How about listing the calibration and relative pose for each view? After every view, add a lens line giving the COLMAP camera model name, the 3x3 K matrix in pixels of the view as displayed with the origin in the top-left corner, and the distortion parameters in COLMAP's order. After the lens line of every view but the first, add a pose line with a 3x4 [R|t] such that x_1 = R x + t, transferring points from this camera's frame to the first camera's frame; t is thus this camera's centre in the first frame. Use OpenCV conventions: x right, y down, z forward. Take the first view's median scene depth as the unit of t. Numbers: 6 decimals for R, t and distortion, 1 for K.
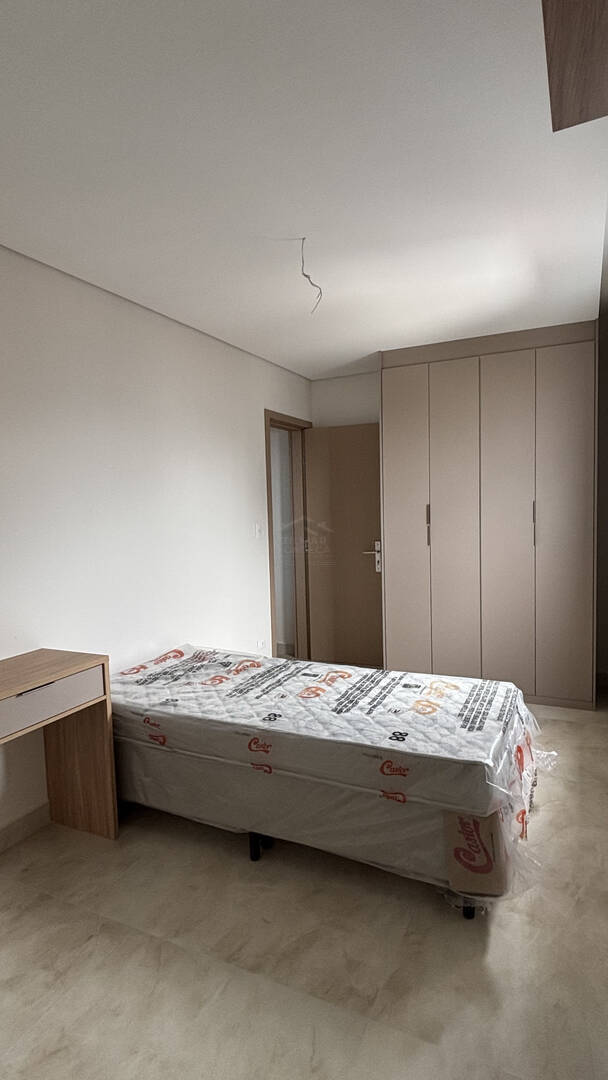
lens RADIAL K [[570.3, 0, 303.7], [0, 570.3, 540.9], [0, 0, 1]] dist [0.002306, 0.000635]
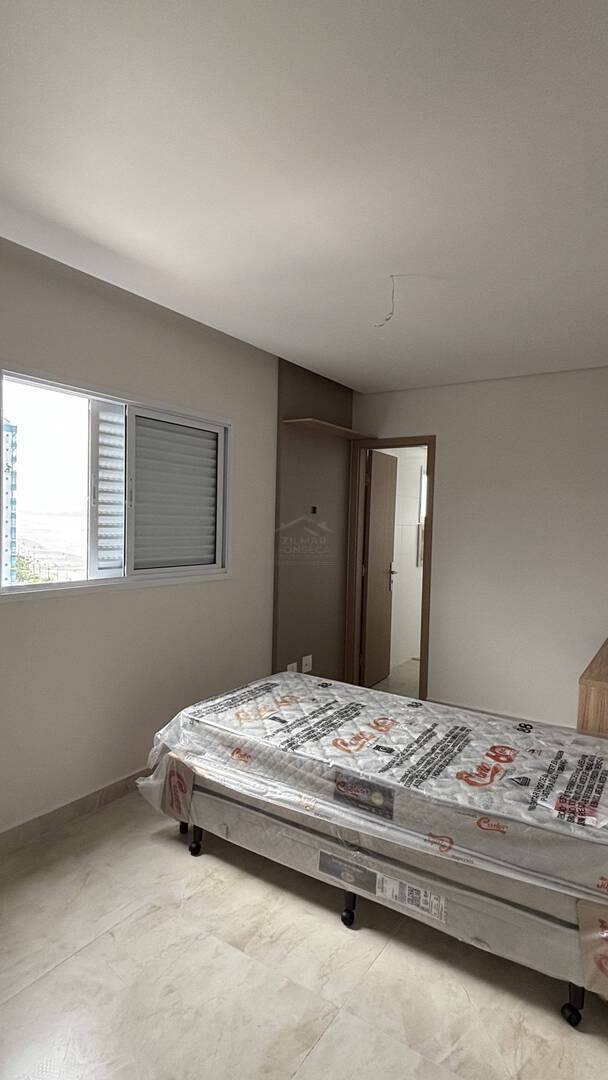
lens RADIAL K [[570.3, 0, 303.9], [0, 570.3, 541.1], [0, 0, 1]] dist [0.002306, 0.000635]
pose [[-0.991345, -0.001446, 0.131271, 0.018218], [0.011956, 0.994789, 0.101247, -0.156145], [-0.130733, 0.101940, -0.986163, 2.011991]]
